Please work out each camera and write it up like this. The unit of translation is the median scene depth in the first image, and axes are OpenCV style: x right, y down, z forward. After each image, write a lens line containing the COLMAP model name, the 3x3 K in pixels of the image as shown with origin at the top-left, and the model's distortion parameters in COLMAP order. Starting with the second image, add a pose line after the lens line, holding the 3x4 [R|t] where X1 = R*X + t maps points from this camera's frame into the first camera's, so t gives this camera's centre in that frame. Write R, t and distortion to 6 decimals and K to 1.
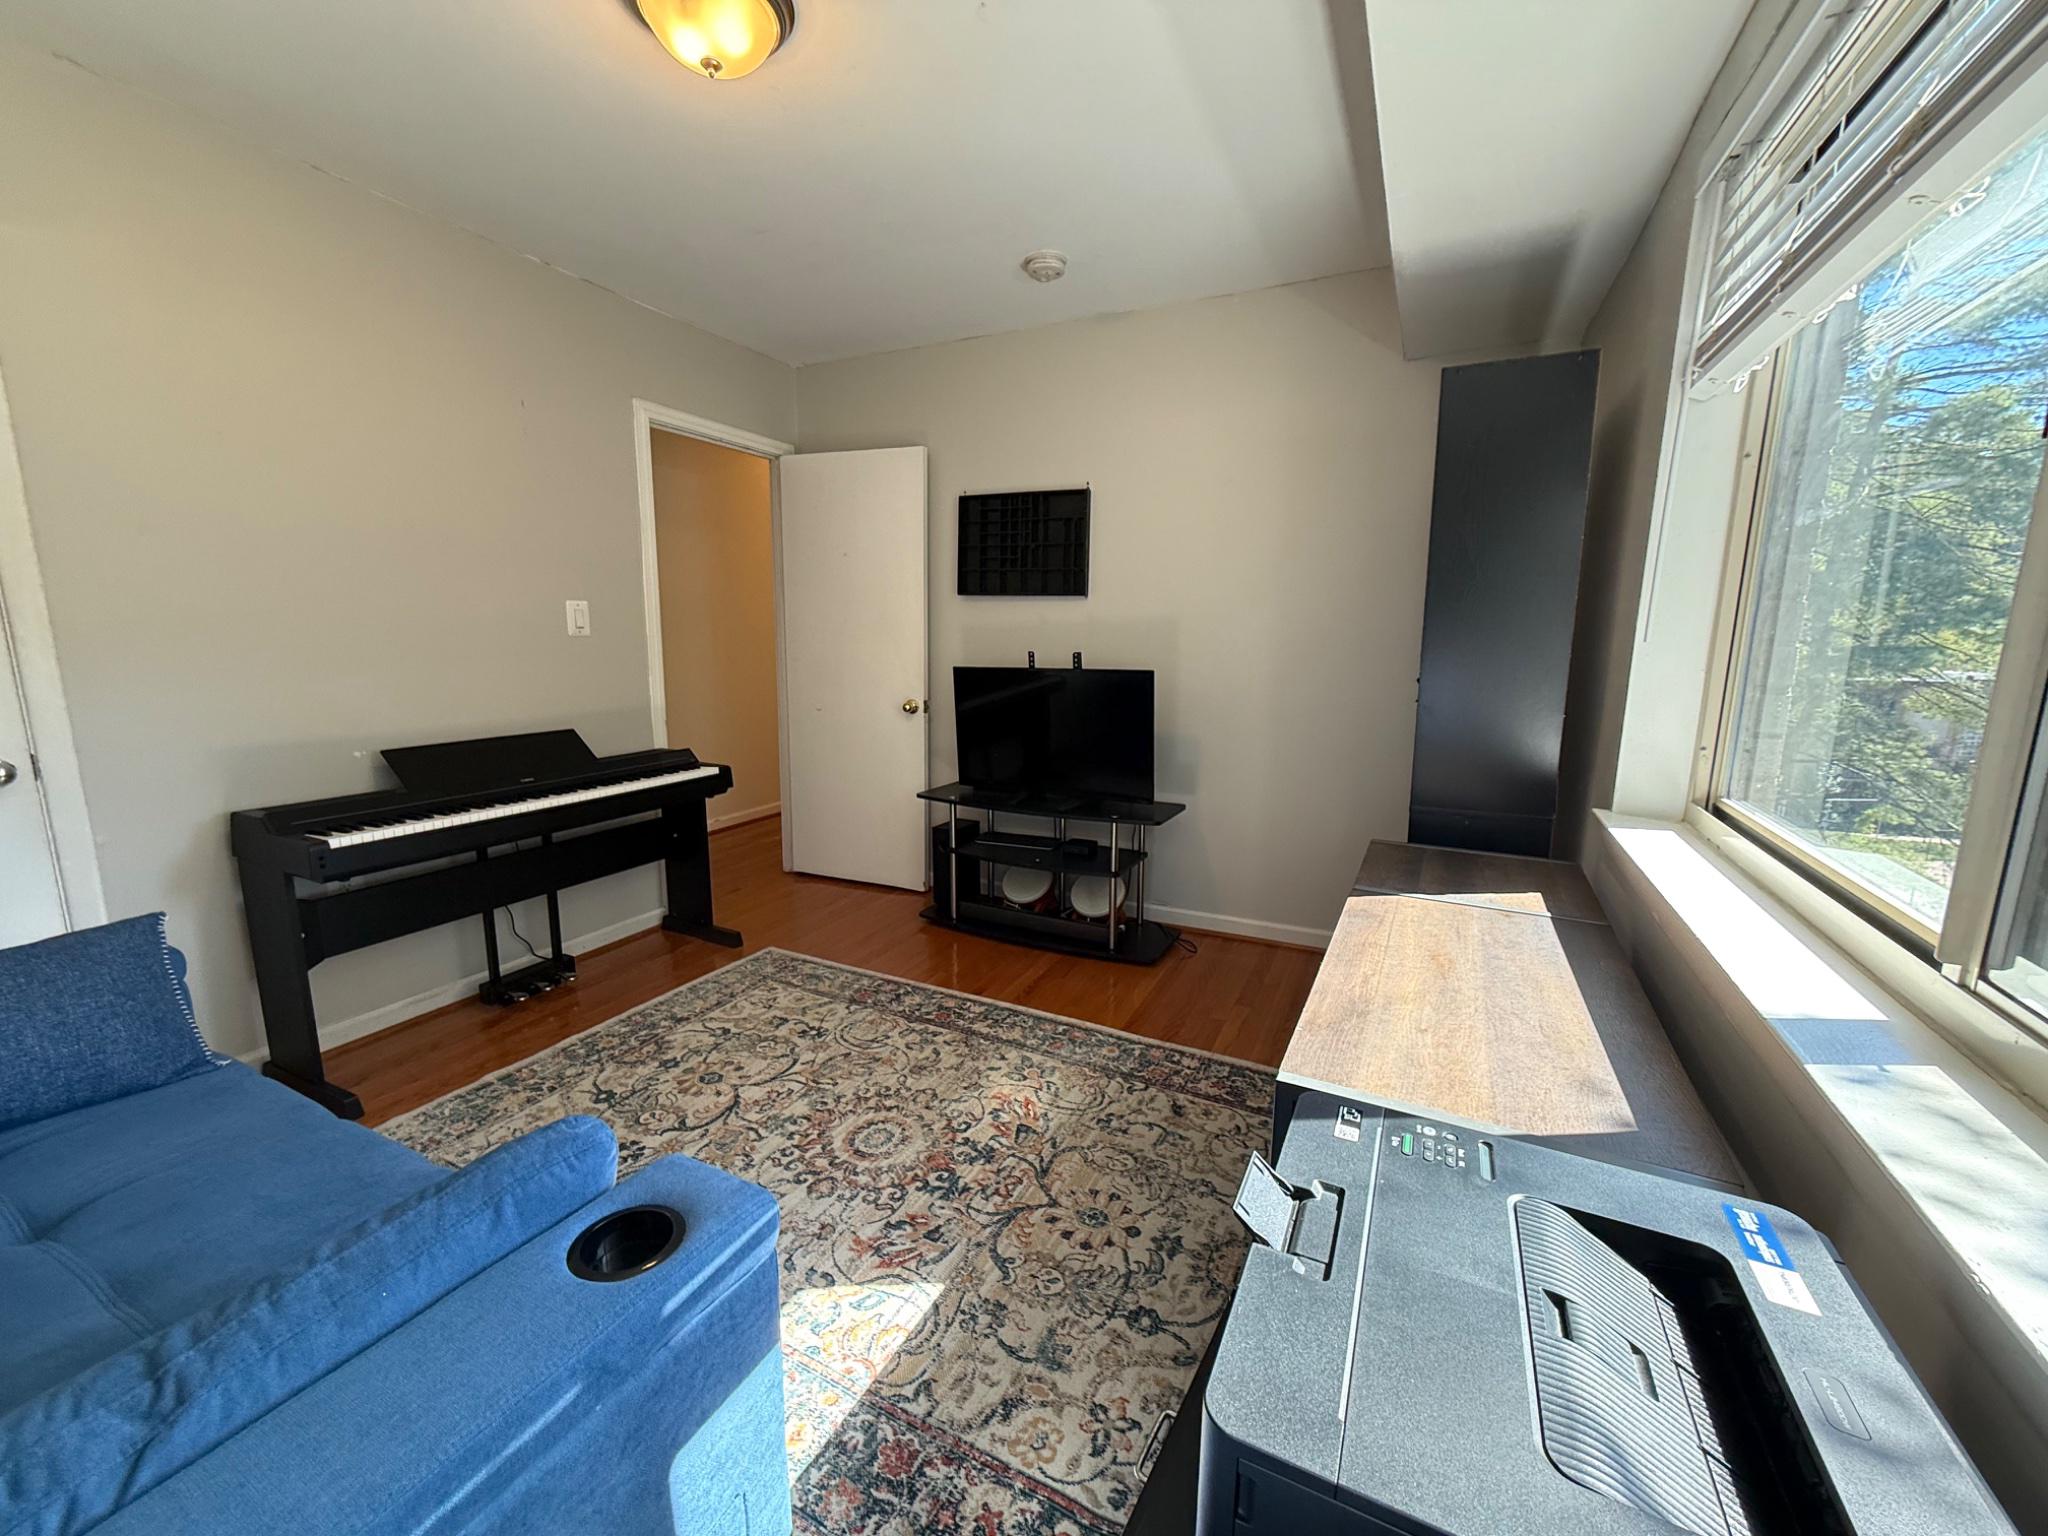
lens RADIAL K [[818.1, 0, 1021.1], [0, 818.1, 763.1], [0, 0, 1]] dist [0.000622, 0.000030]
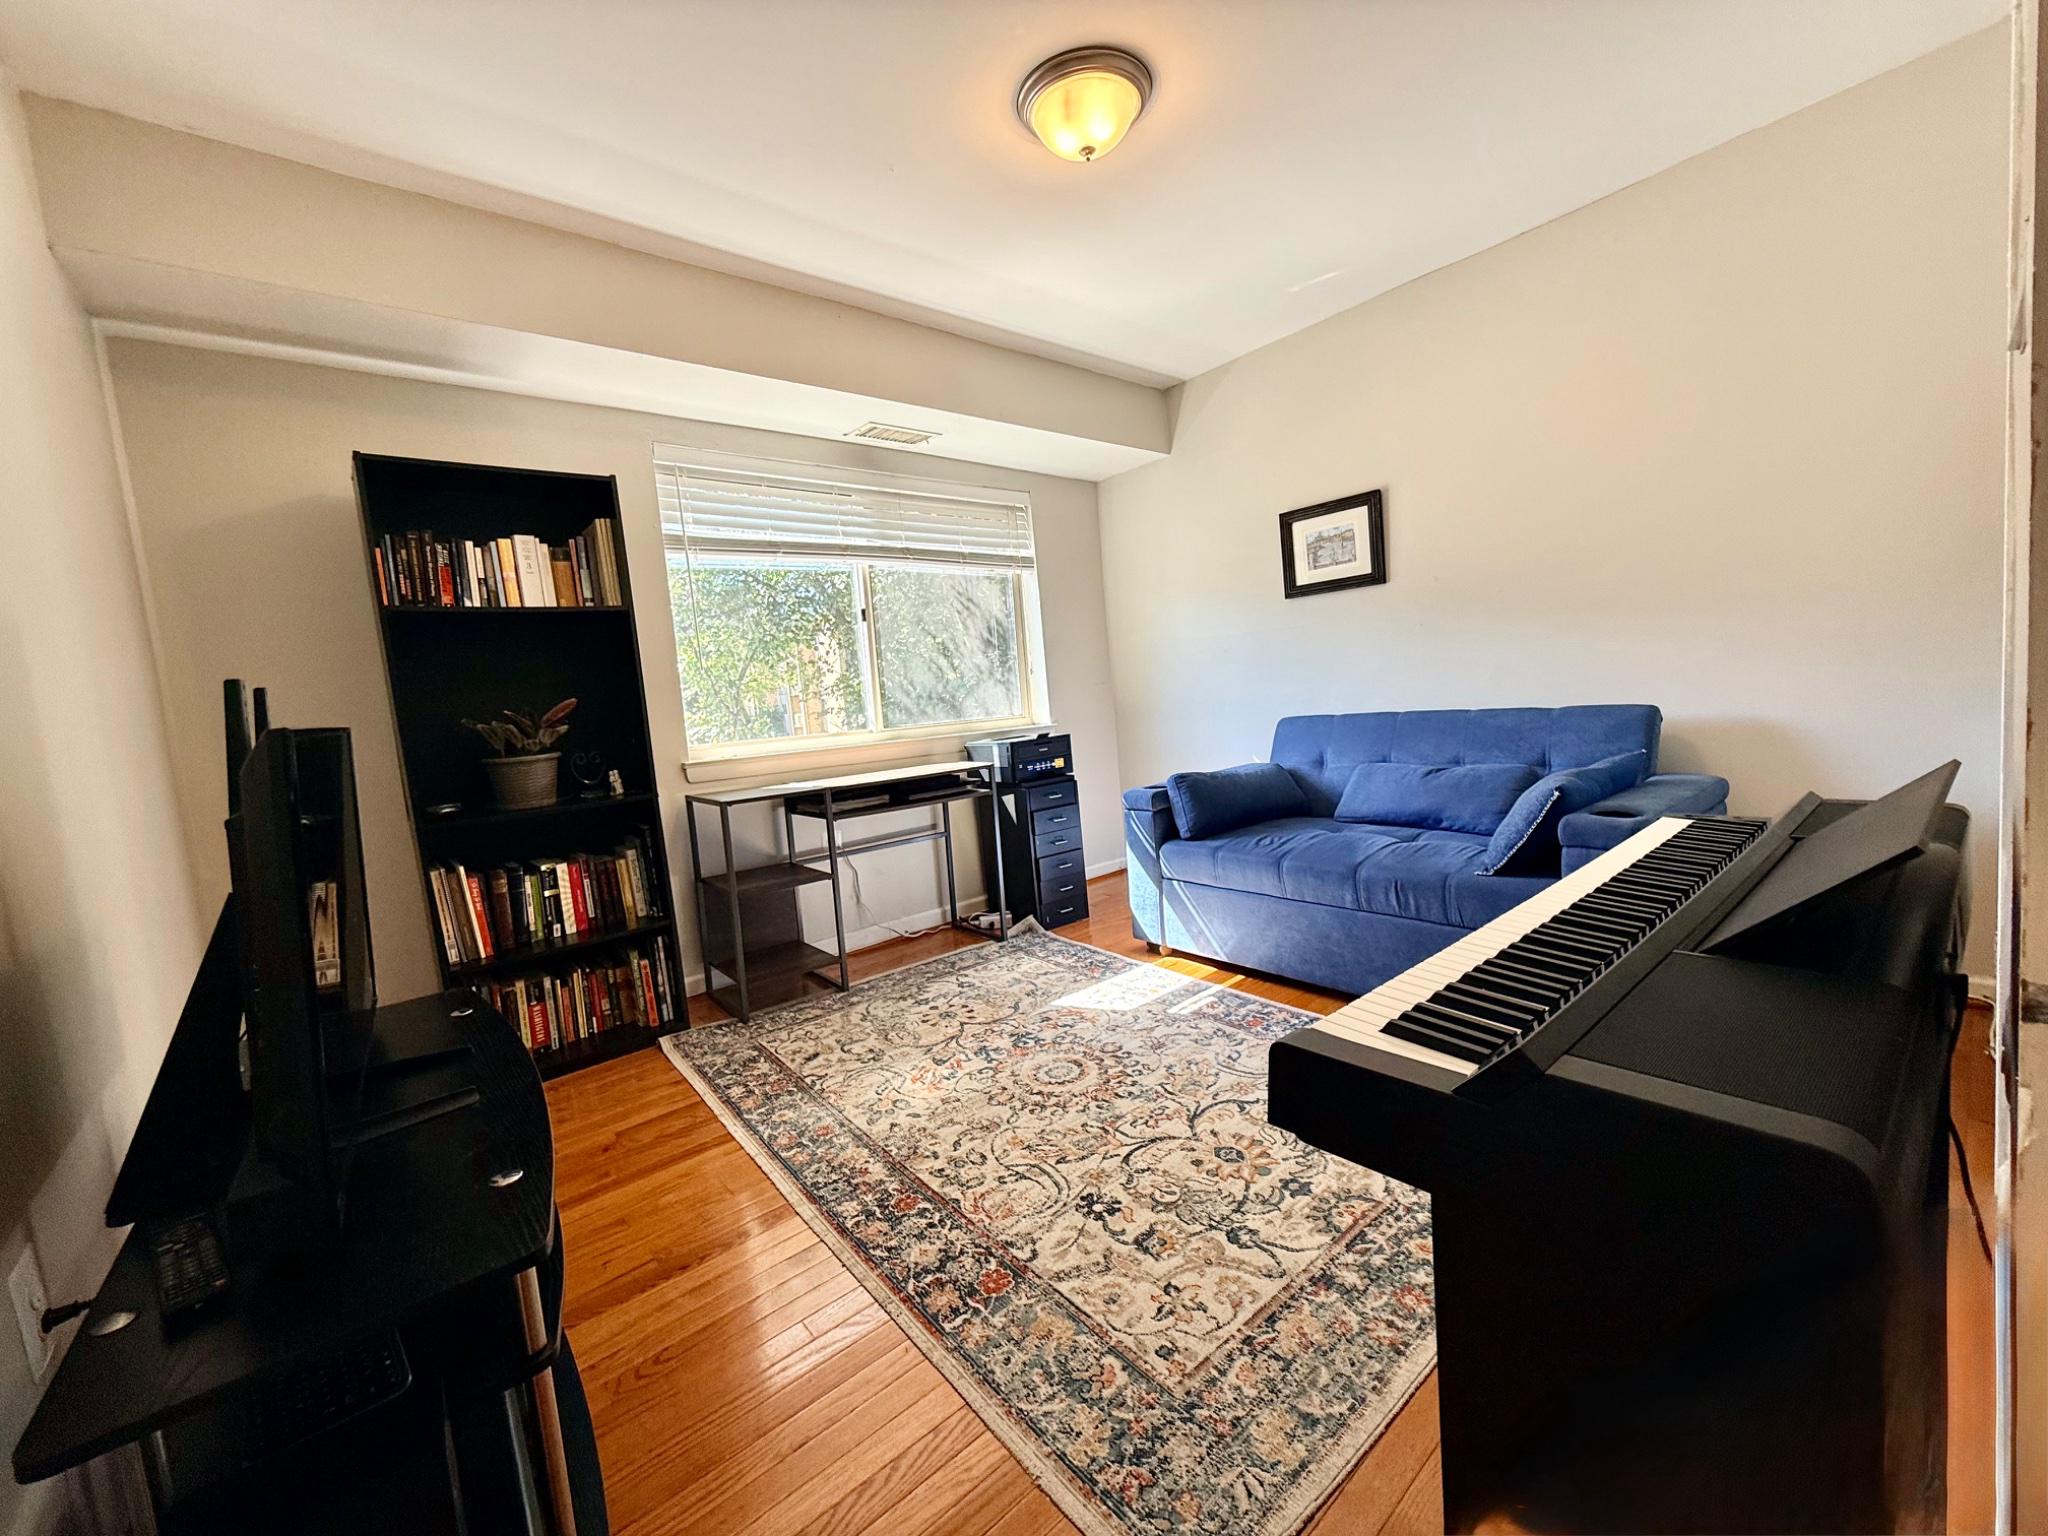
lens RADIAL K [[818.1, 0, 1027.2], [0, 818.1, 769.1], [0, 0, 1]] dist [0.000622, 0.000030]
pose [[-0.914321, 0.028761, 0.403968, -0.547699], [0.139806, 0.958572, 0.248183, -0.206675], [-0.380094, 0.283396, -0.880463, 1.720196]]
